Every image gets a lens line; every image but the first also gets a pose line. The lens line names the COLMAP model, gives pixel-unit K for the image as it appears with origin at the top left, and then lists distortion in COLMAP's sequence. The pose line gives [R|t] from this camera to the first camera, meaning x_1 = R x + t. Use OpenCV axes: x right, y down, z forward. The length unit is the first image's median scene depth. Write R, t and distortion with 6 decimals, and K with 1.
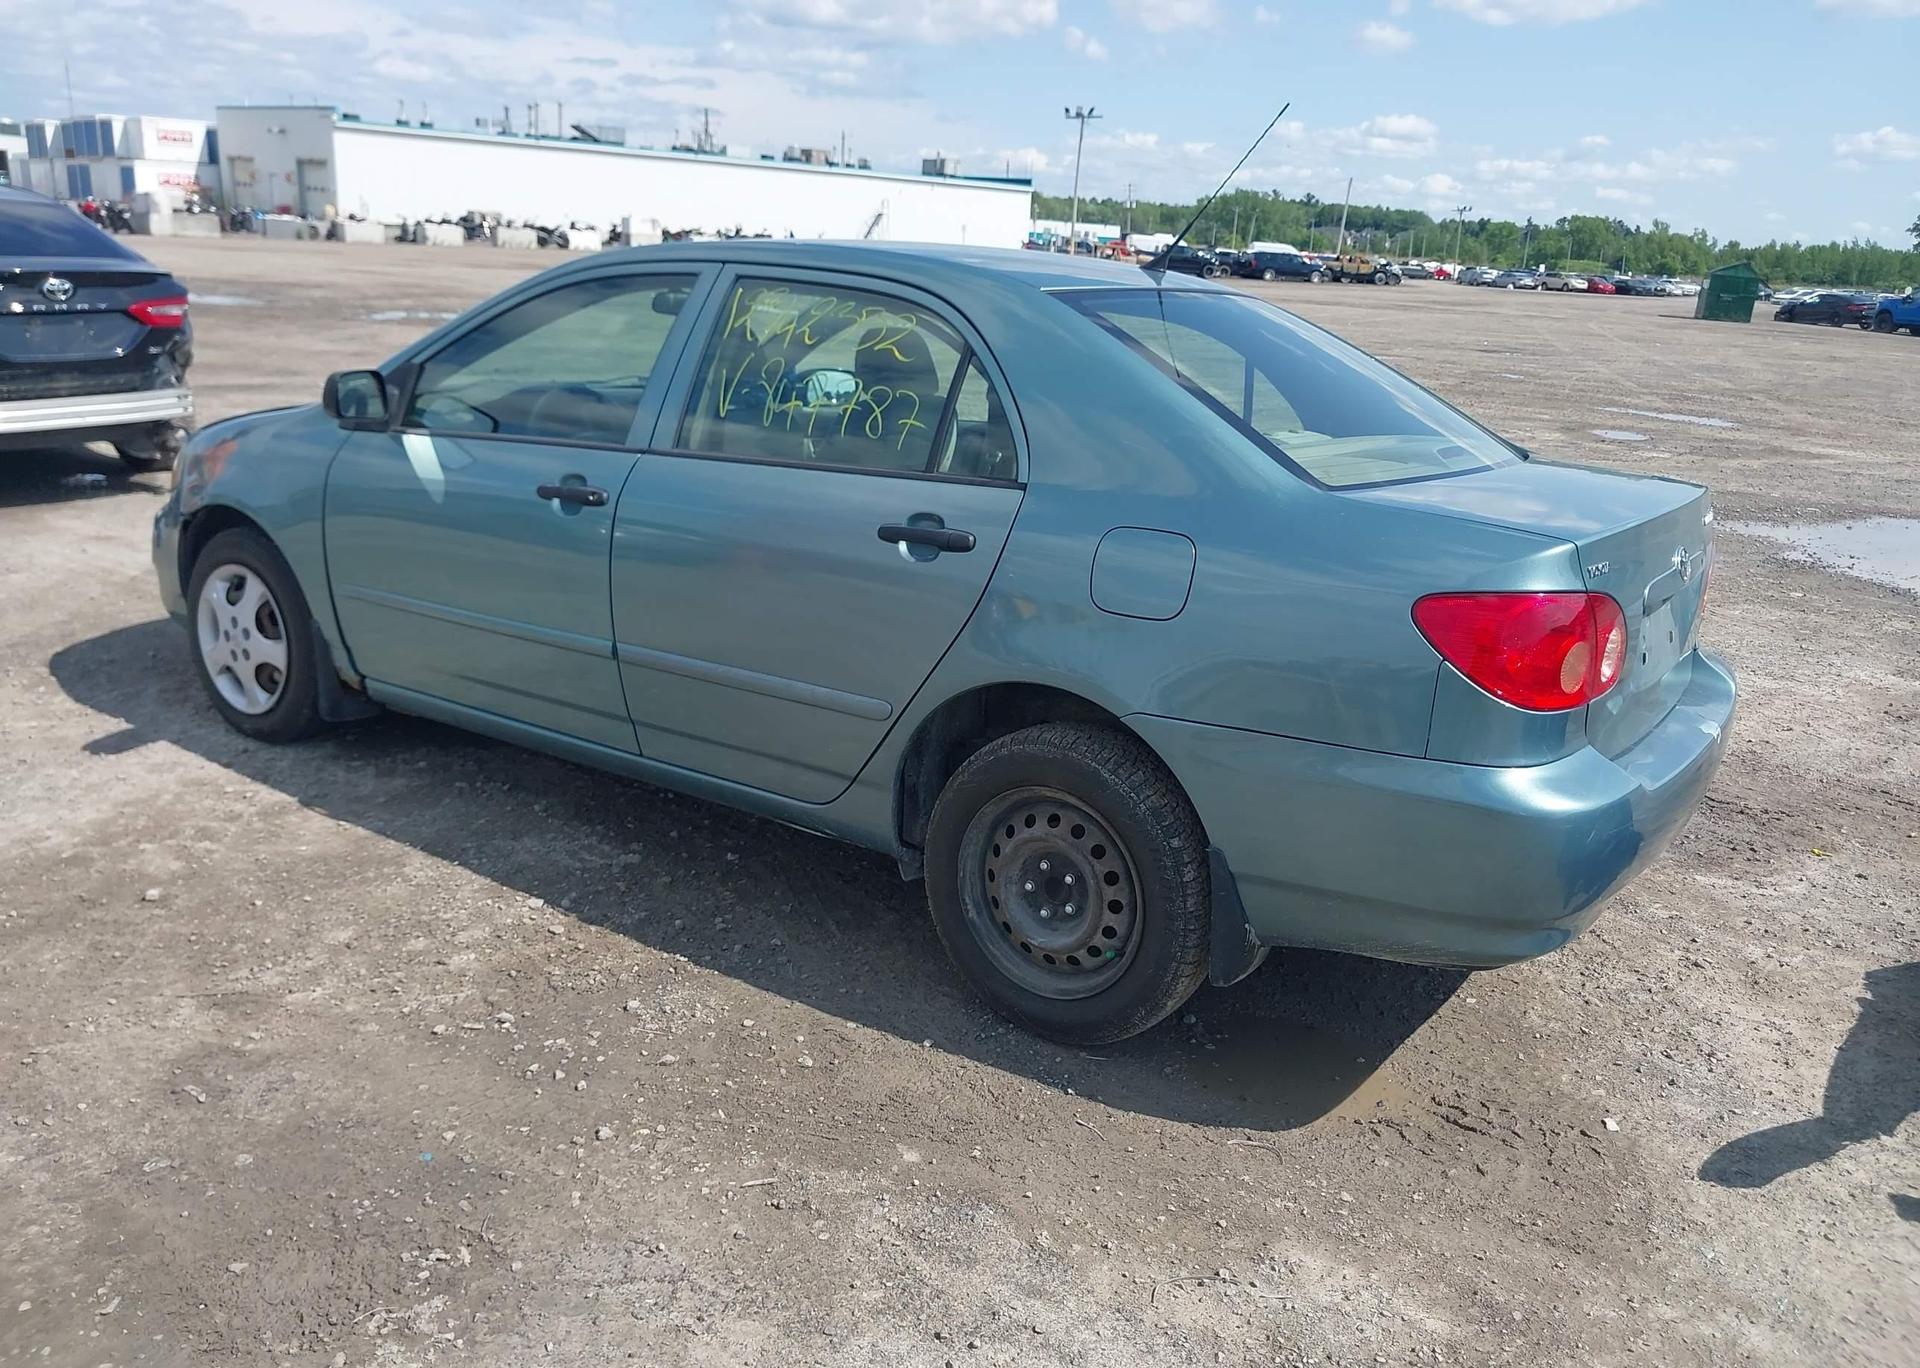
lens RADIAL K [[1509.7, 0, 974.8], [0, 1509.7, 693.9], [0, 0, 1]] dist [0.021549, -0.040637]
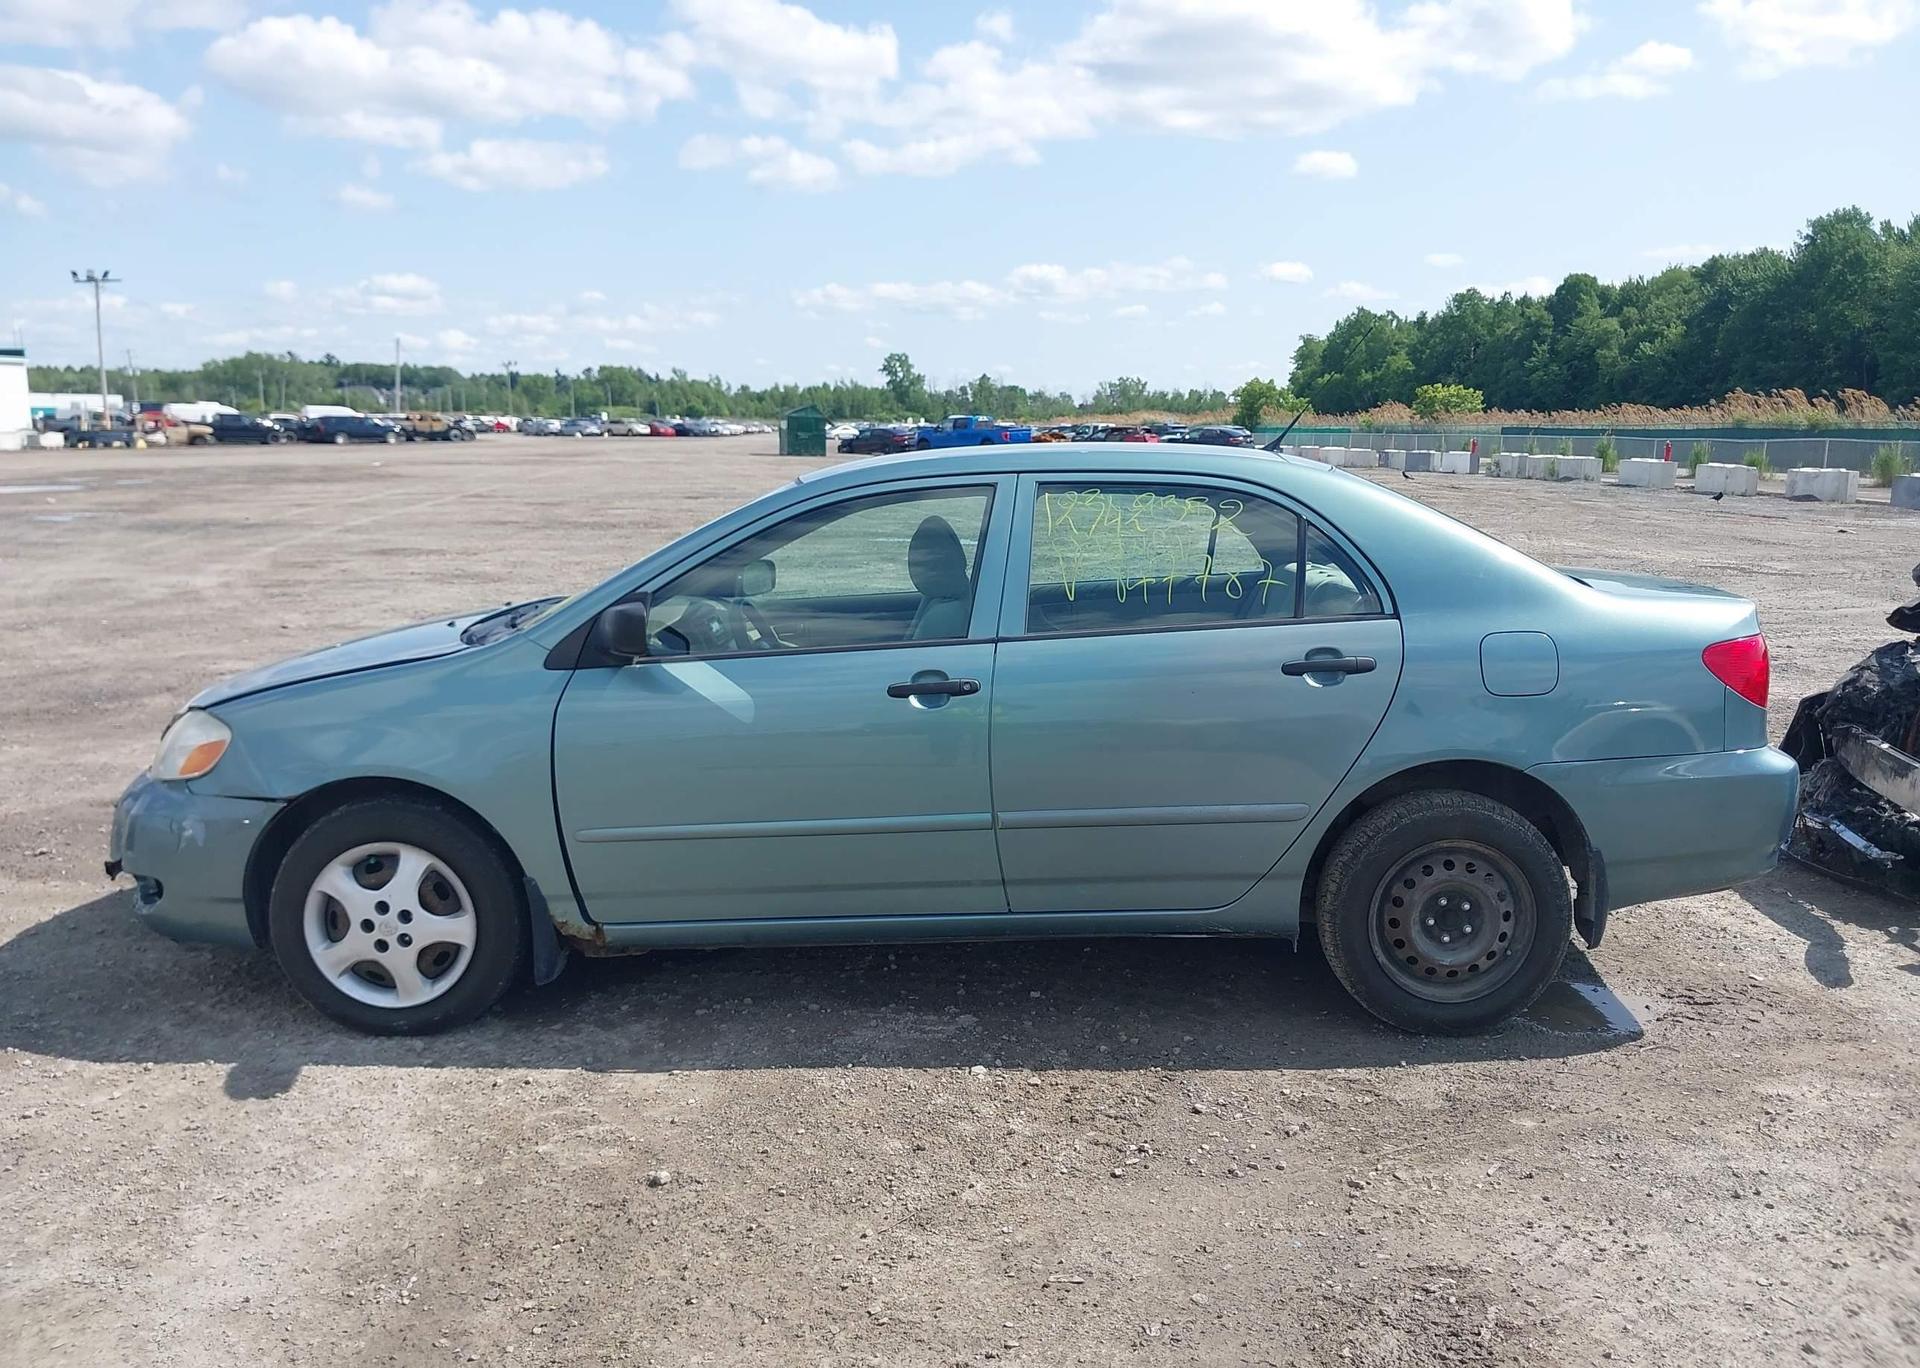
lens RADIAL K [[1509.7, 0, 993.1], [0, 1509.7, 709.0], [0, 0, 1]] dist [0.021549, -0.040637]
pose [[0.823066, -0.157533, 0.545660, -0.758414], [0.204079, 0.978627, -0.025299, -0.075243], [-0.530013, 0.132180, 0.837625, 0.070965]]
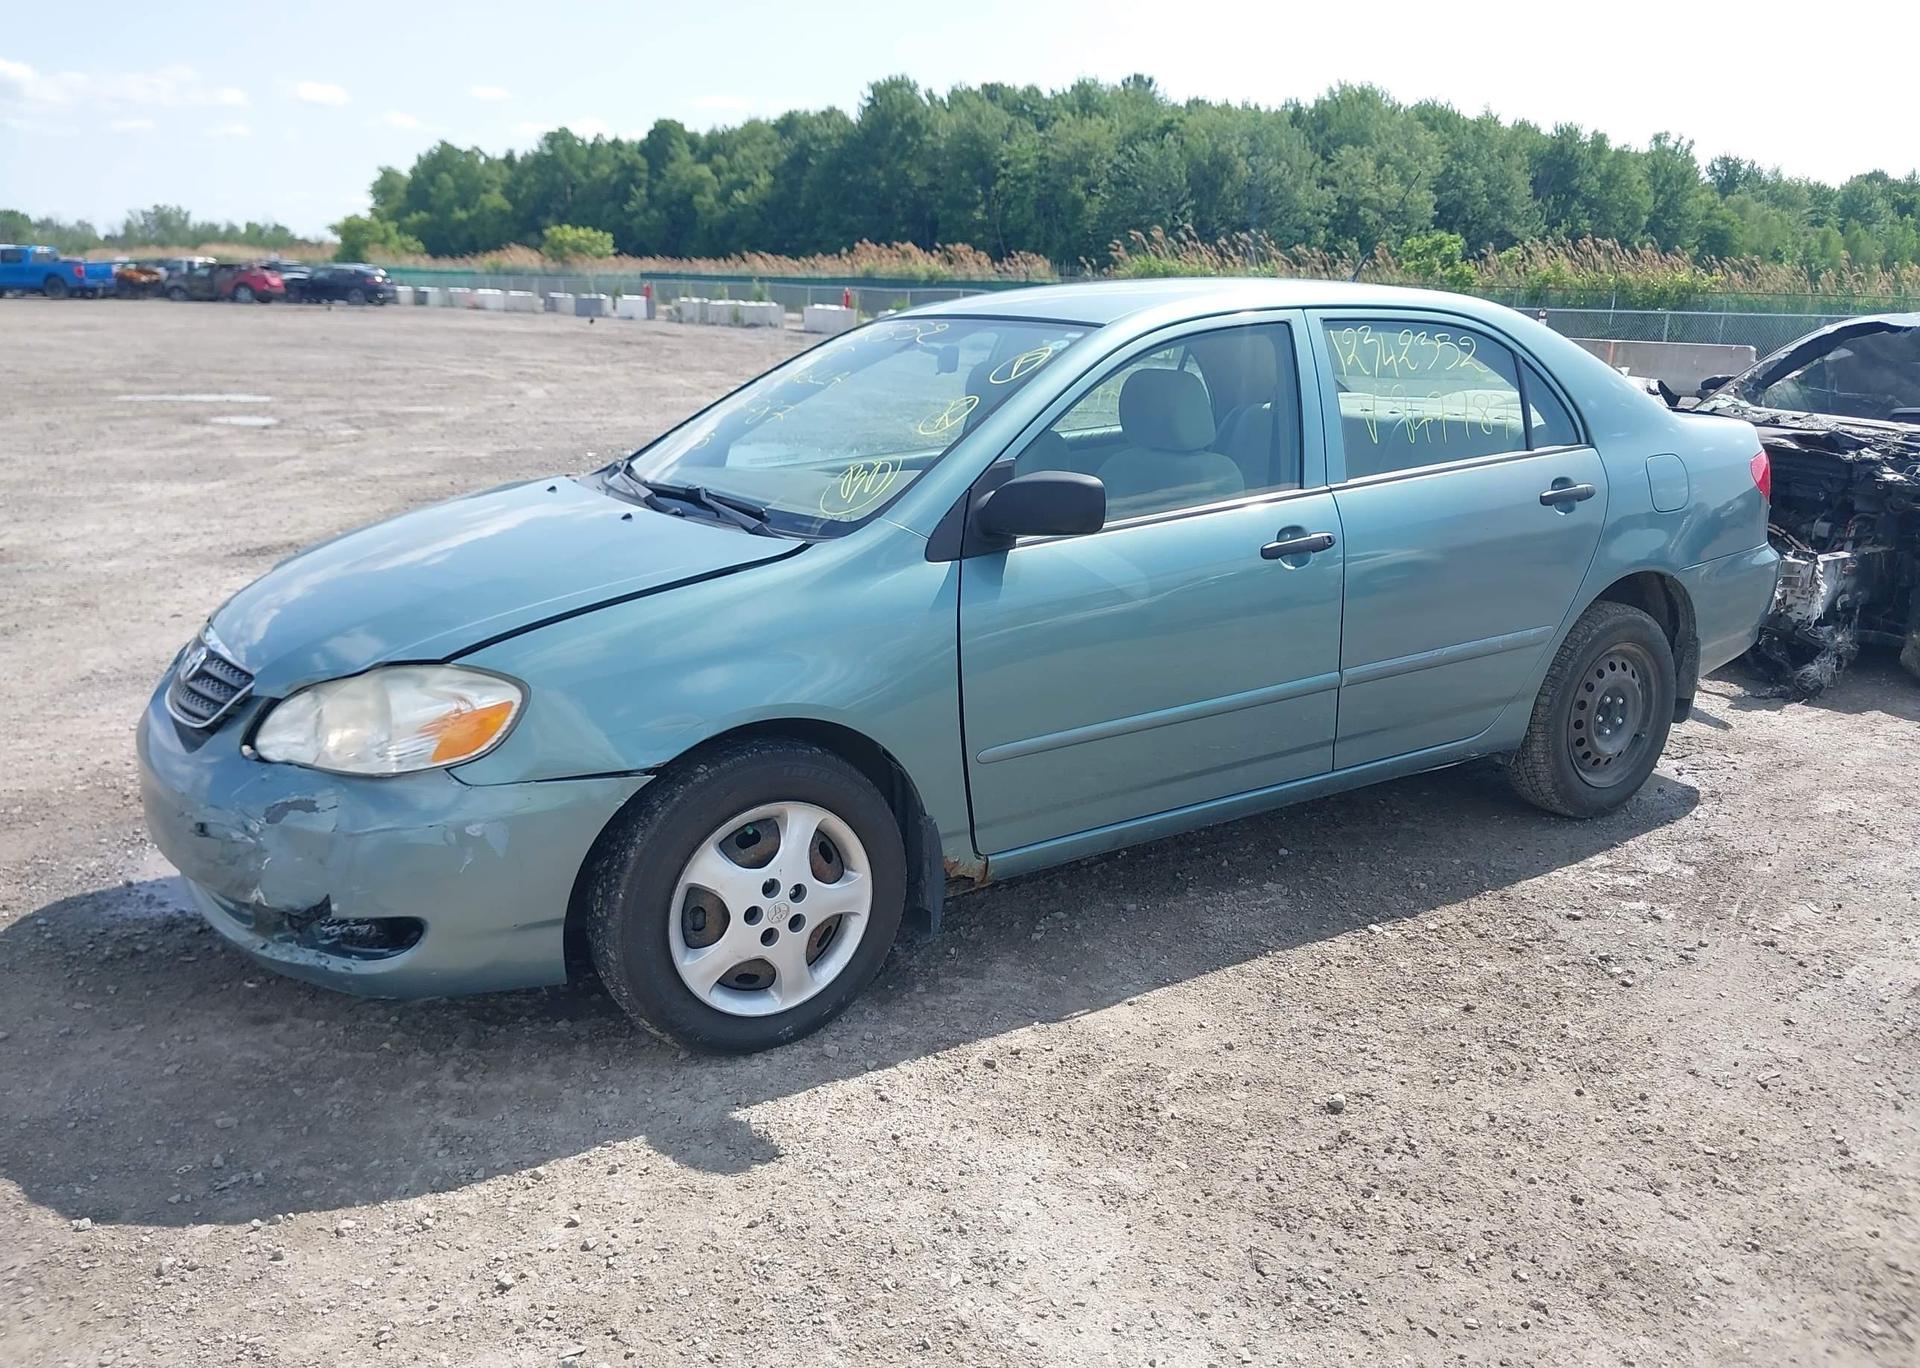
lens RADIAL K [[1509.7, 0, 1006.1], [0, 1509.7, 707.0], [0, 0, 1]] dist [0.021549, -0.040637]
pose [[0.383452, -0.298111, 0.874125, -1.171096], [0.267135, 0.941816, 0.204012, -0.269226], [-0.884084, 0.155281, 0.440777, 0.685706]]
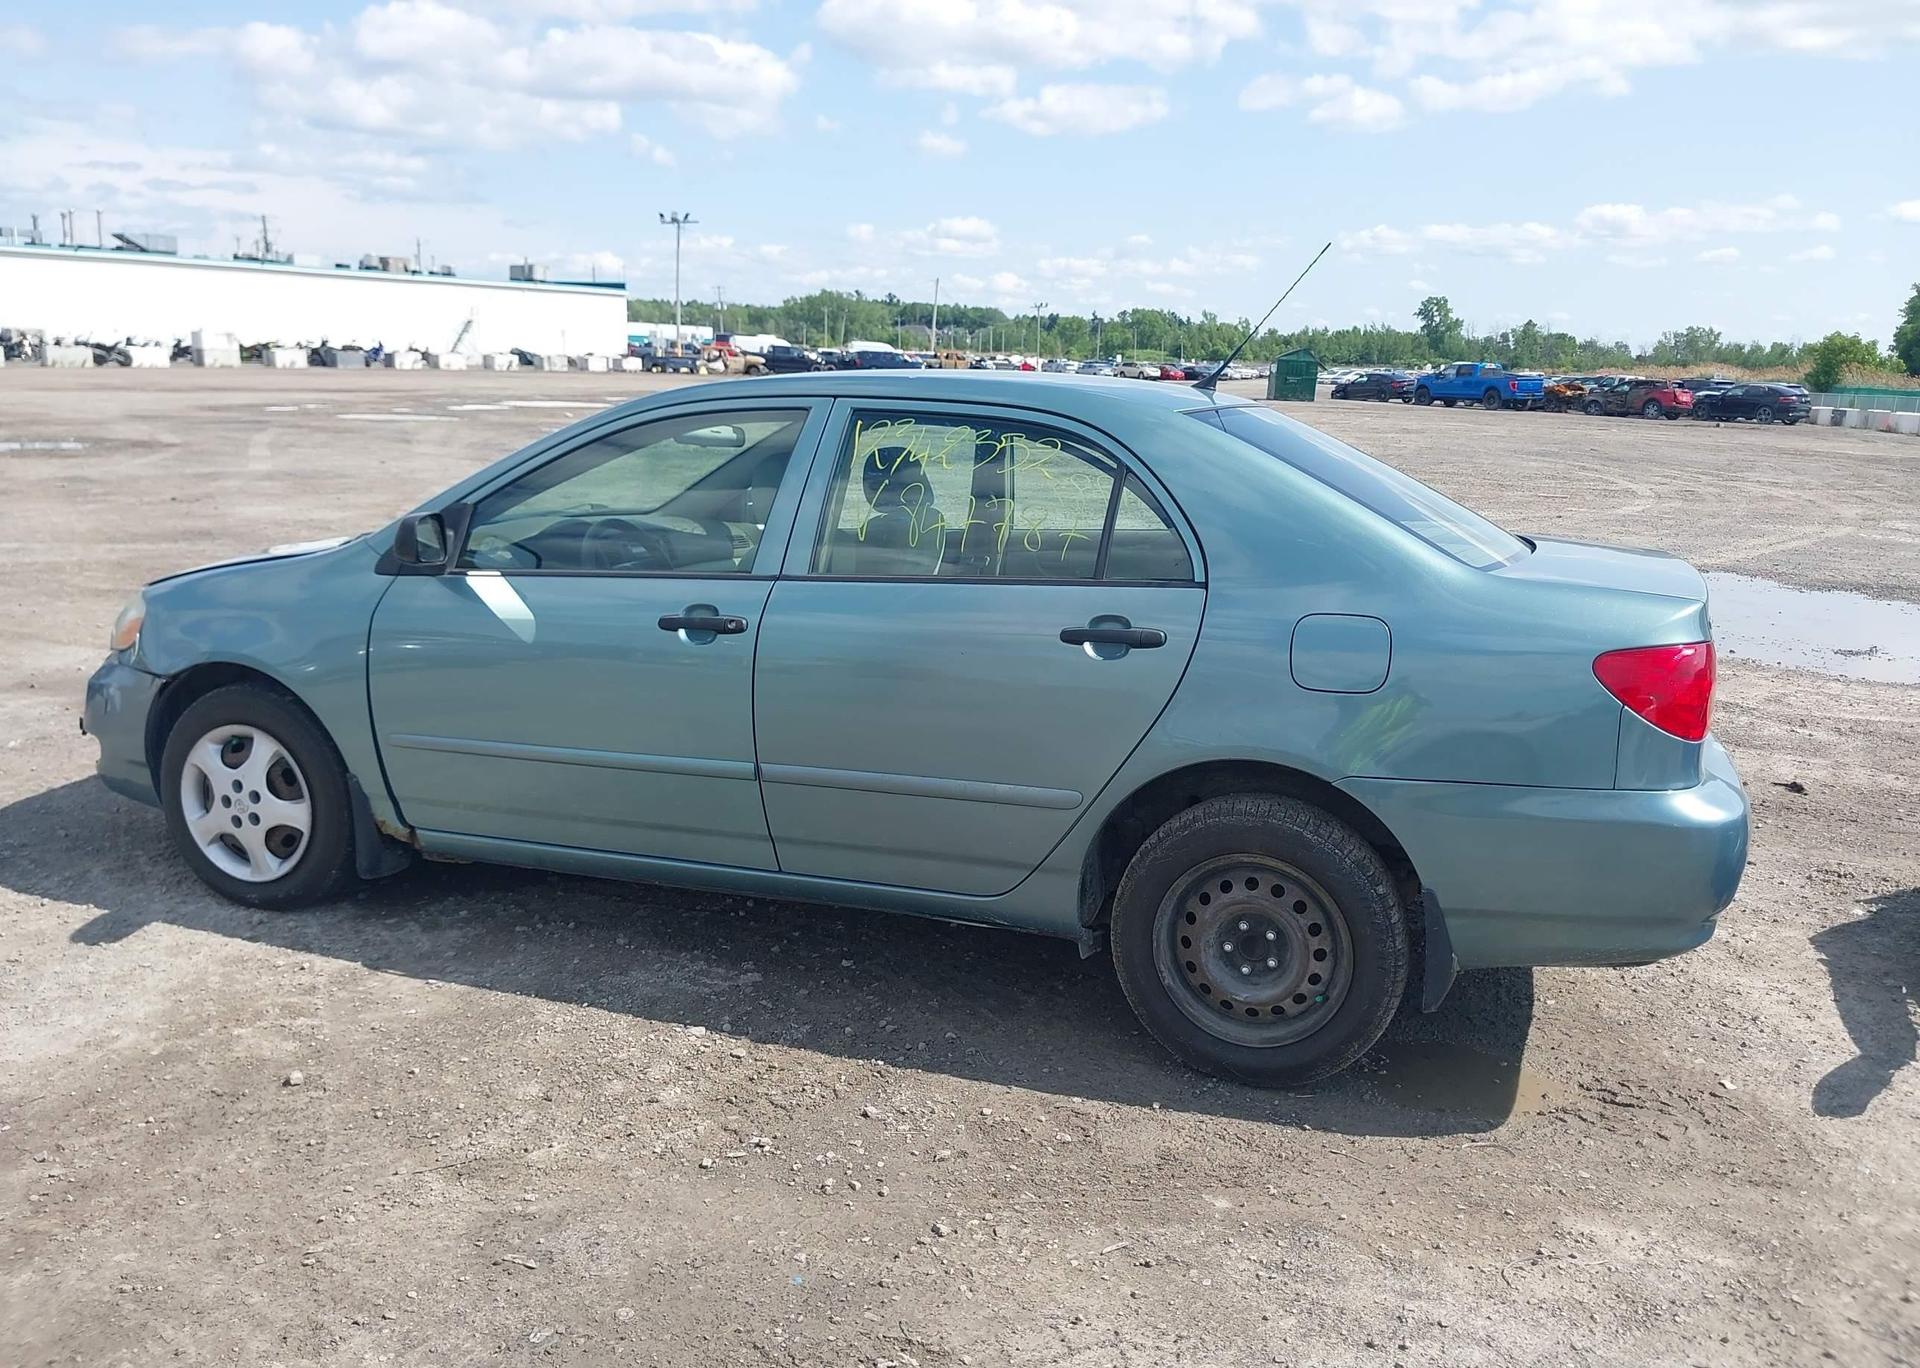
lens RADIAL K [[1509.7, 0, 981.7], [0, 1509.7, 701.8], [0, 0, 1]] dist [0.021549, -0.040637]
pose [[0.965625, -0.083558, 0.246144, -0.311976], [0.097366, 0.994256, -0.044450, -0.014529], [-0.241016, 0.066888, 0.968213, -0.023834]]
